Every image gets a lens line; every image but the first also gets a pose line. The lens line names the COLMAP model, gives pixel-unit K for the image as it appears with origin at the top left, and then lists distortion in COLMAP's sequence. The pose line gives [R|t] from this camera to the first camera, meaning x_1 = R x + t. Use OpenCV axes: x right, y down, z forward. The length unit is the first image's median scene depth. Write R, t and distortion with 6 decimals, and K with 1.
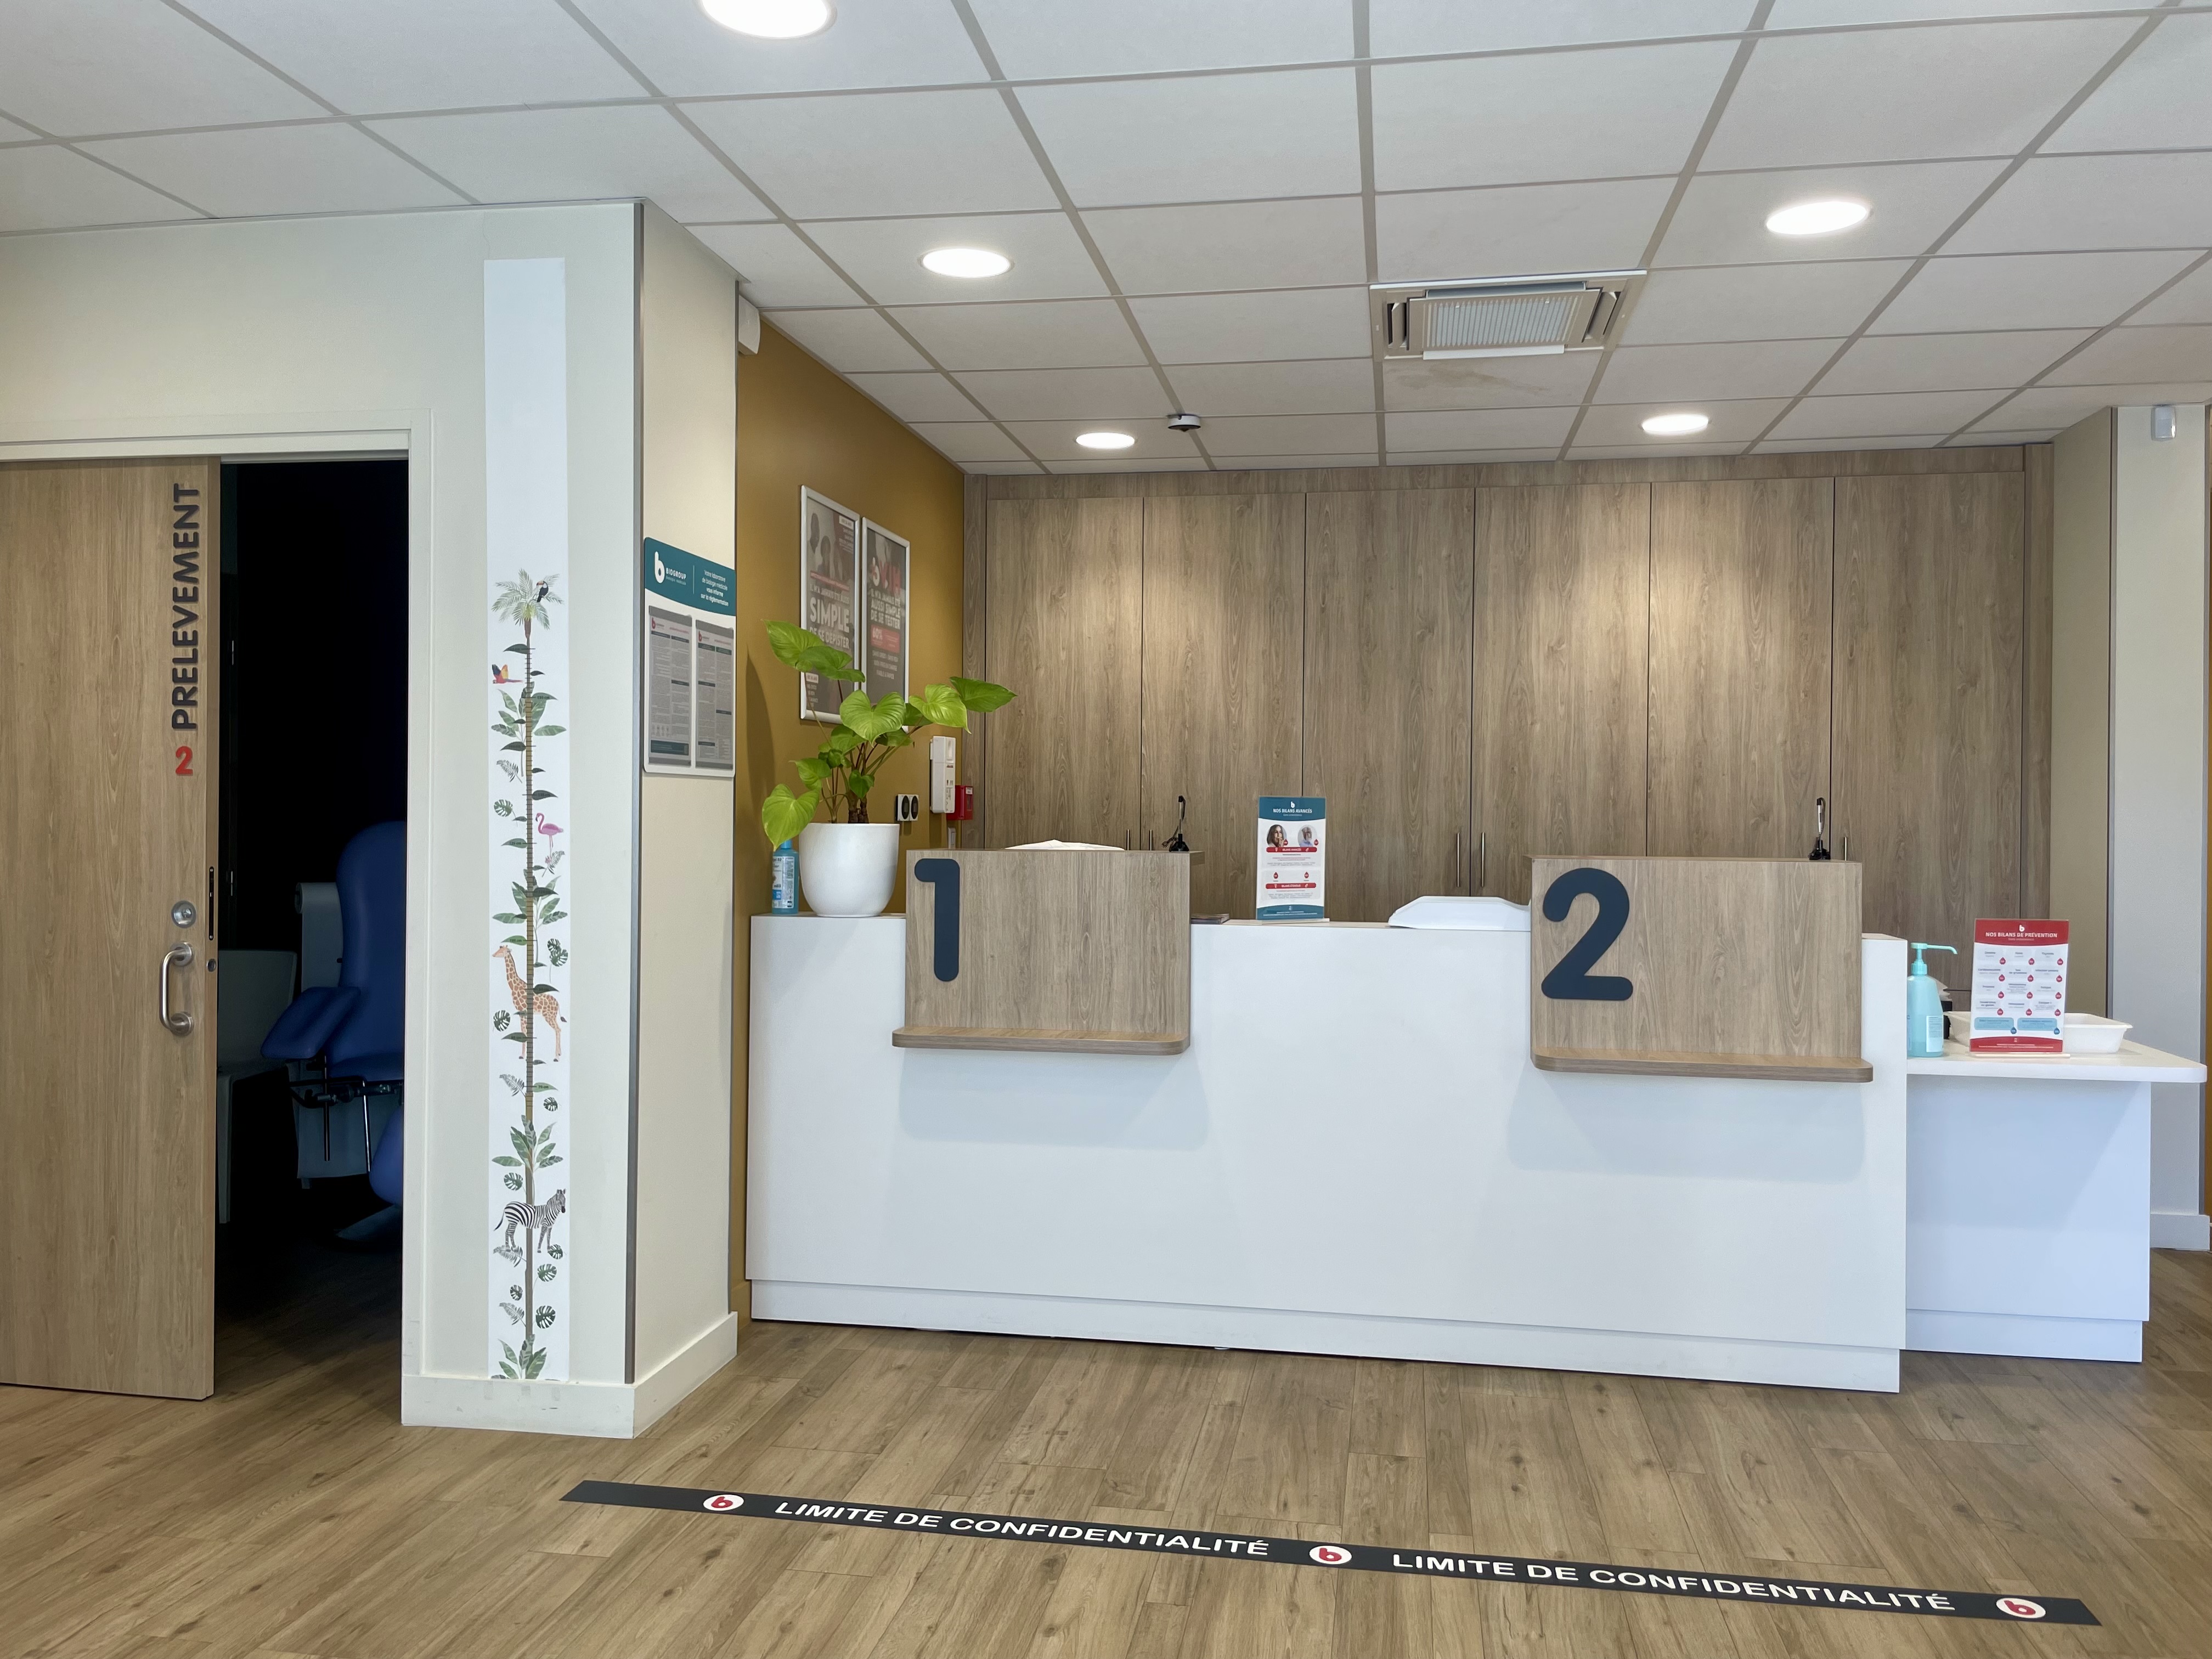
lens RADIAL K [[1696.9, 0, 1107.5], [0, 1696.9, 826.1], [0, 0, 1]] dist [0.045639, -0.008785]
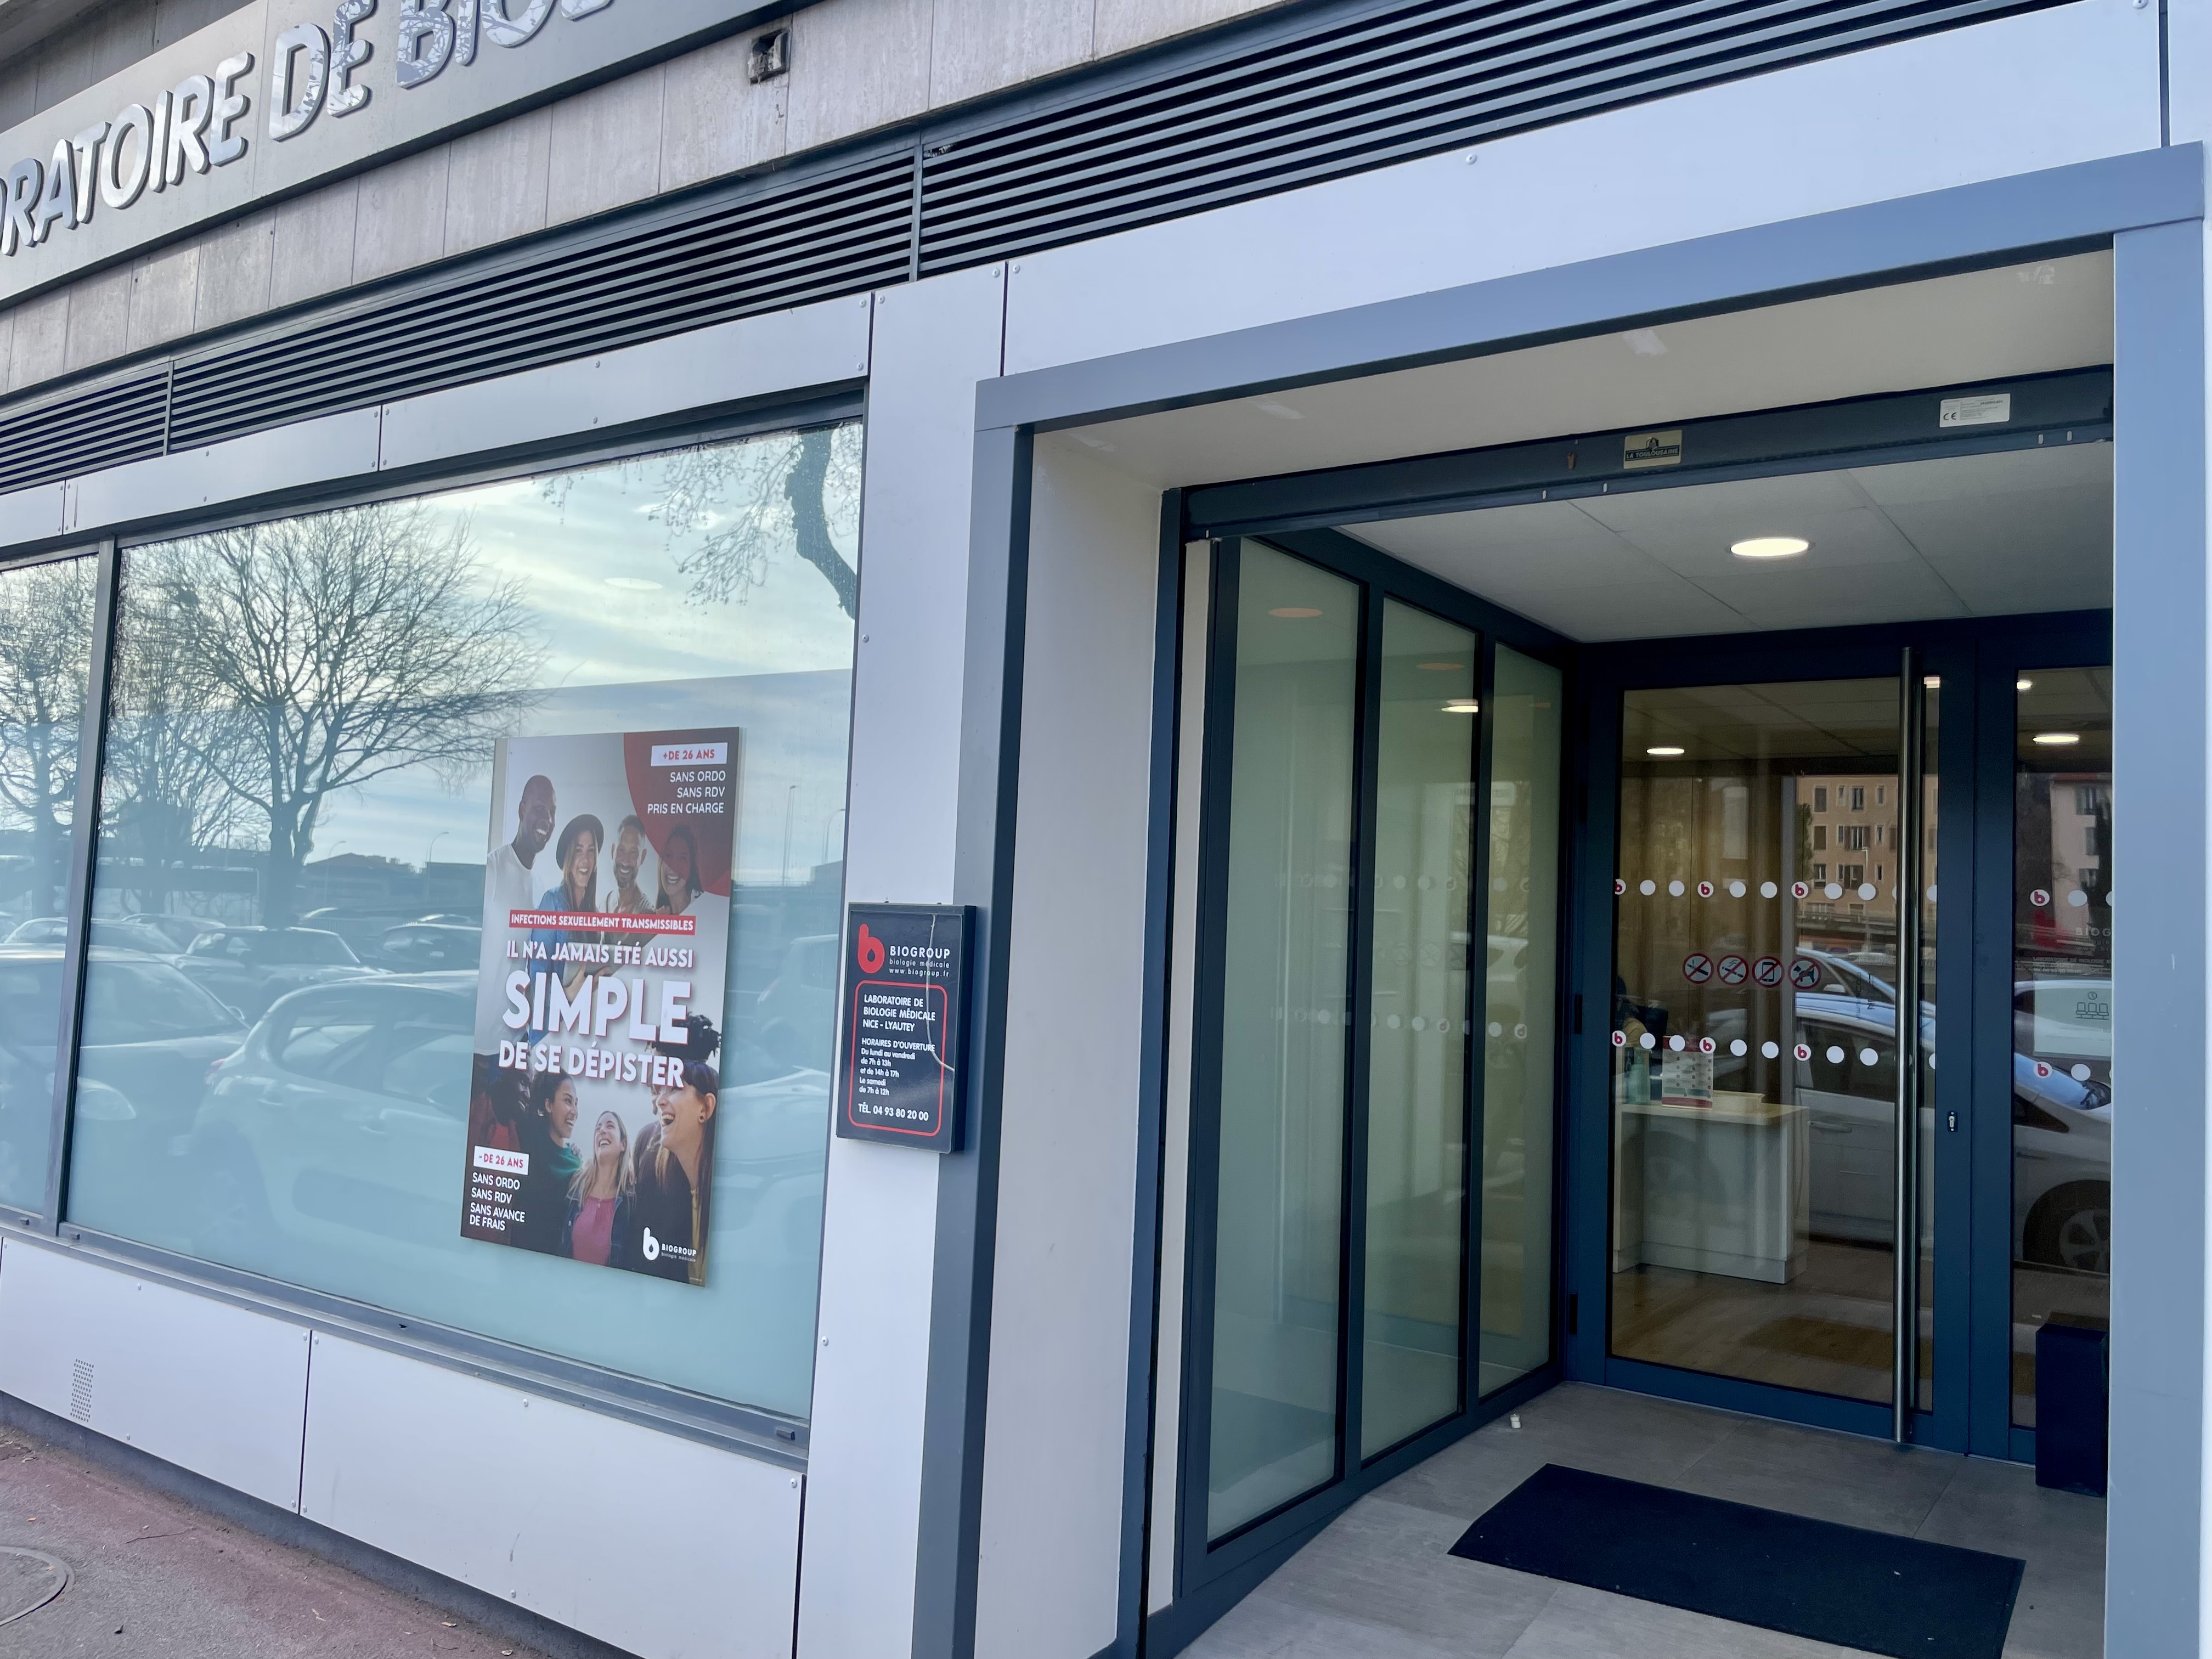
lens RADIAL K [[1696.9, 0, 1118.4], [0, 1696.9, 829.7], [0, 0, 1]] dist [0.045639, -0.008785]
pose [[-0.412213, -0.080953, -0.907484, 0.156804], [-0.050486, 0.996544, -0.065966, -0.146250], [0.909688, 0.018623, -0.414875, 1.290739]]
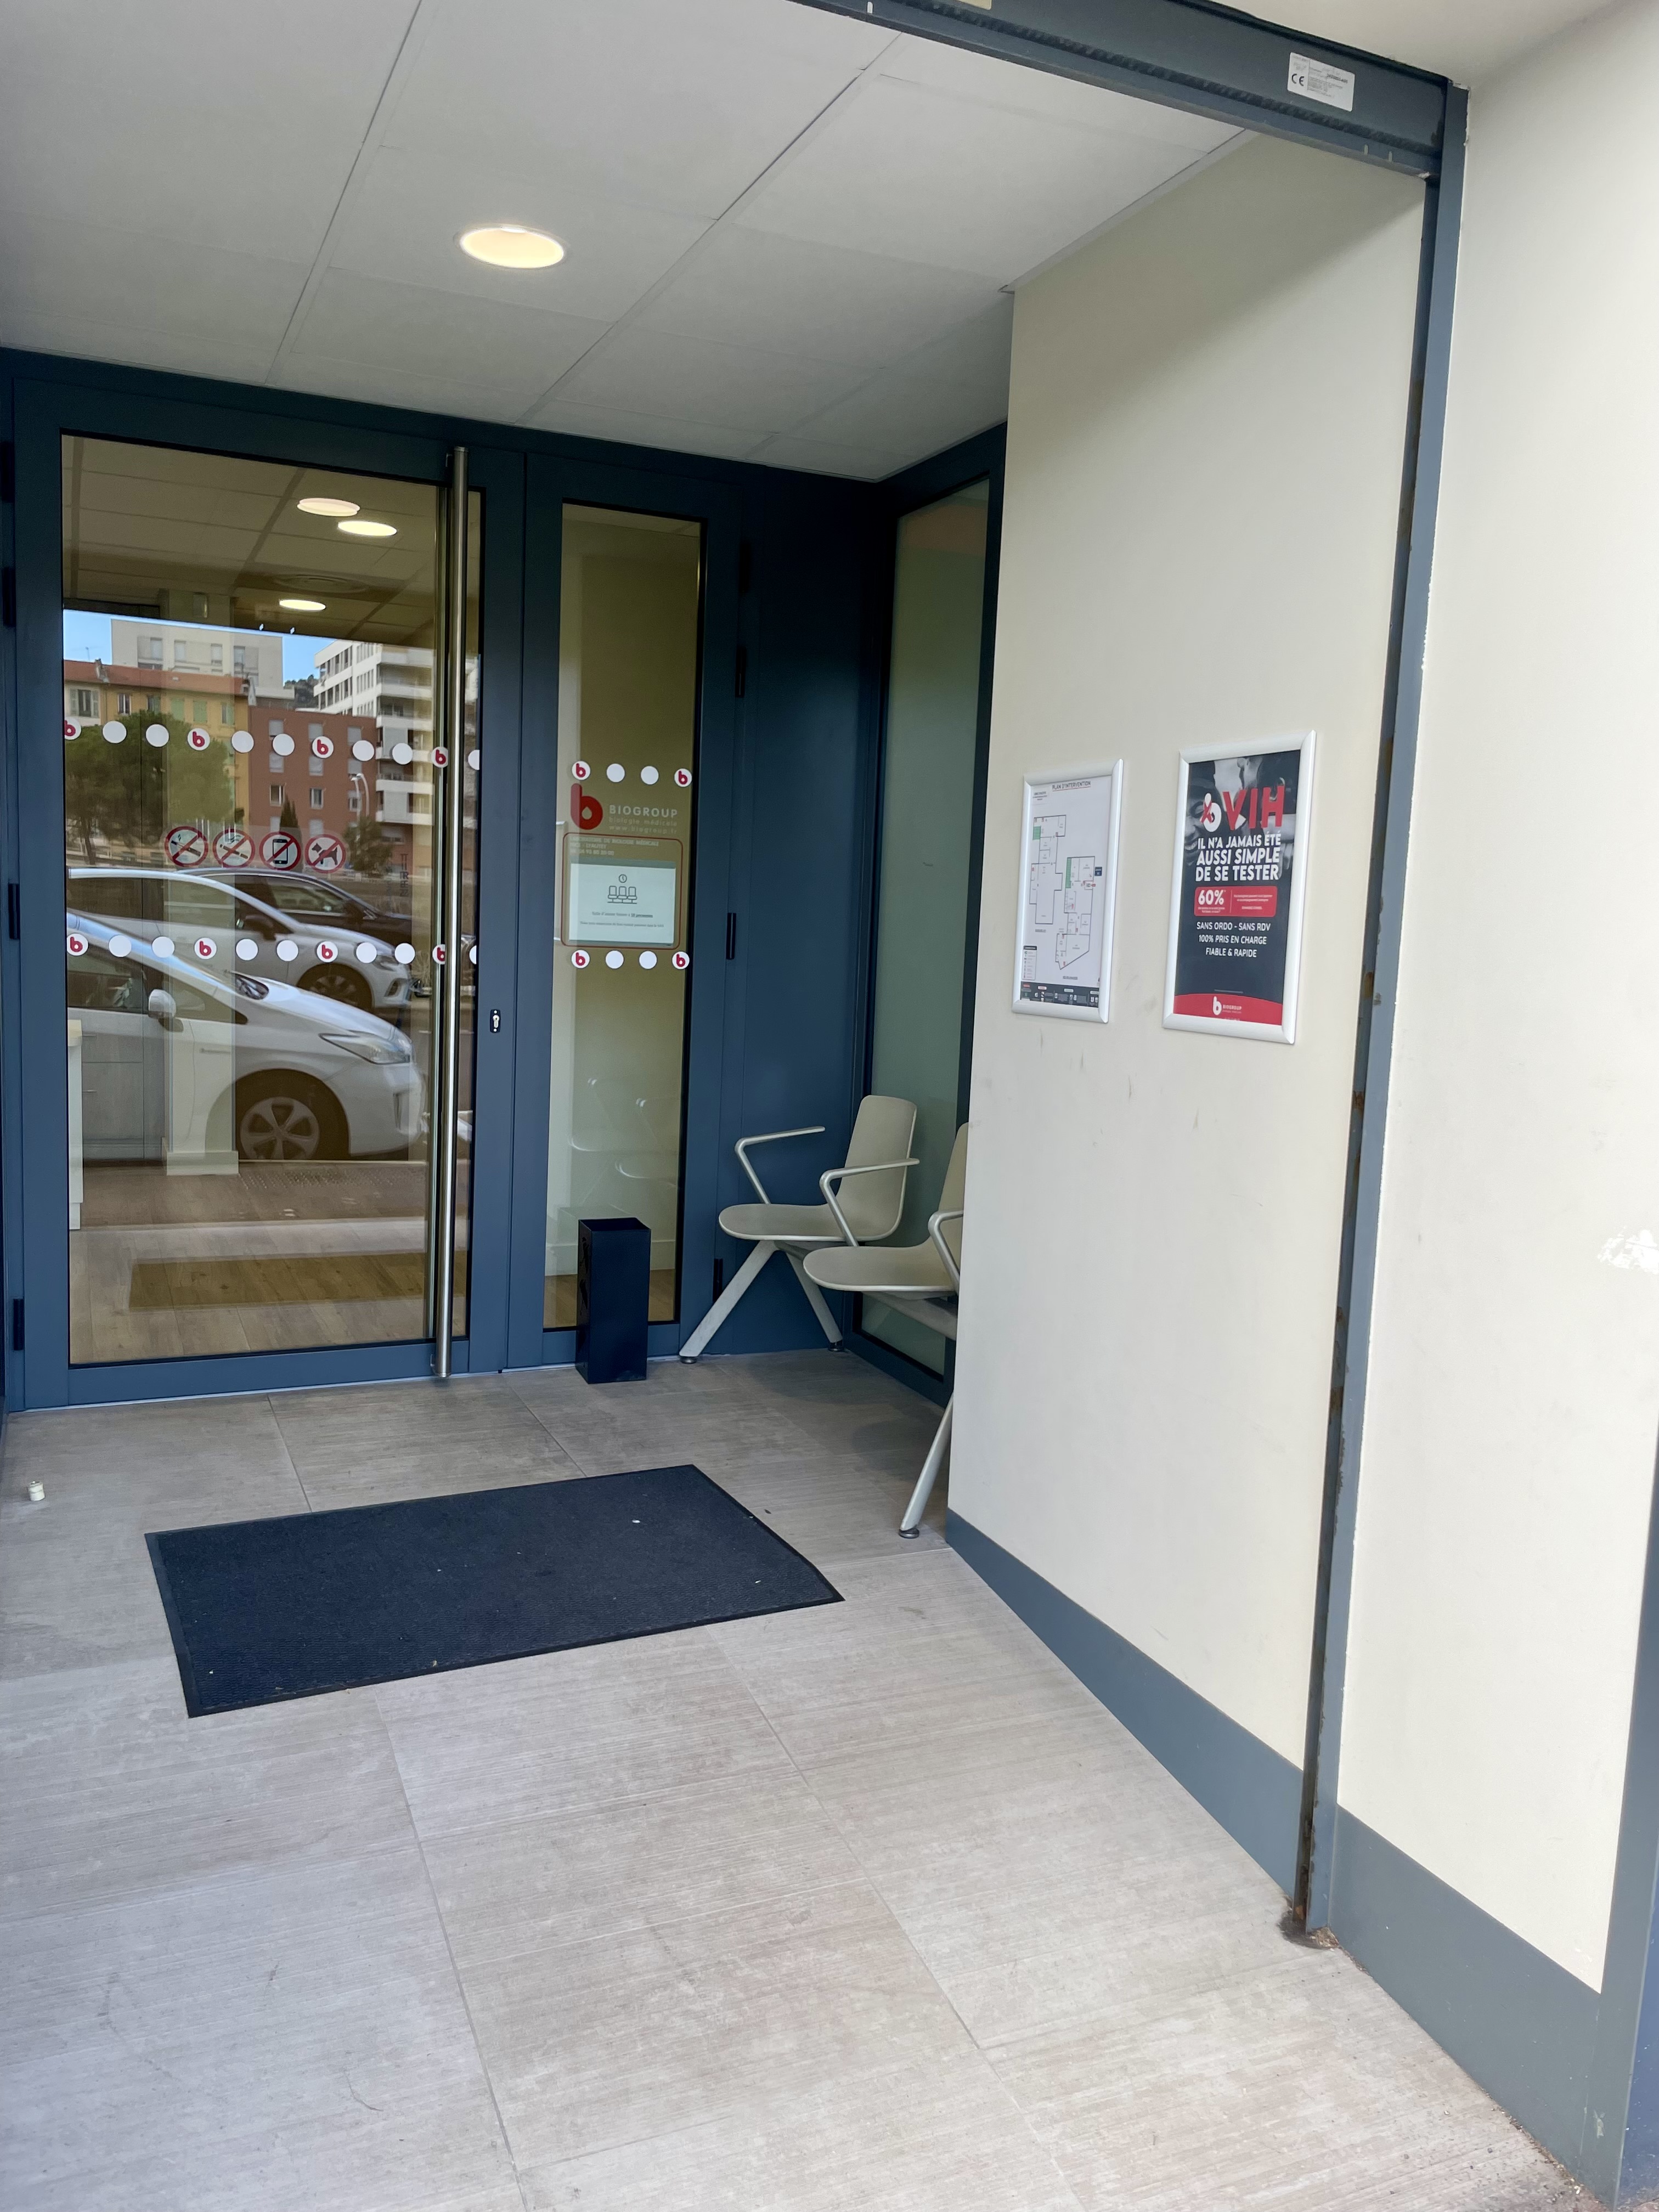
lens RADIAL K [[1696.9, 0, 829.7], [0, 1696.9, 1120.9], [0, 0, 1]] dist [0.045639, -0.008785]
pose [[0.552241, 0.117529, -0.825359, 0.001248], [-0.041265, 0.992653, 0.113740, -0.134174], [0.832662, -0.028753, 0.553034, 1.121752]]
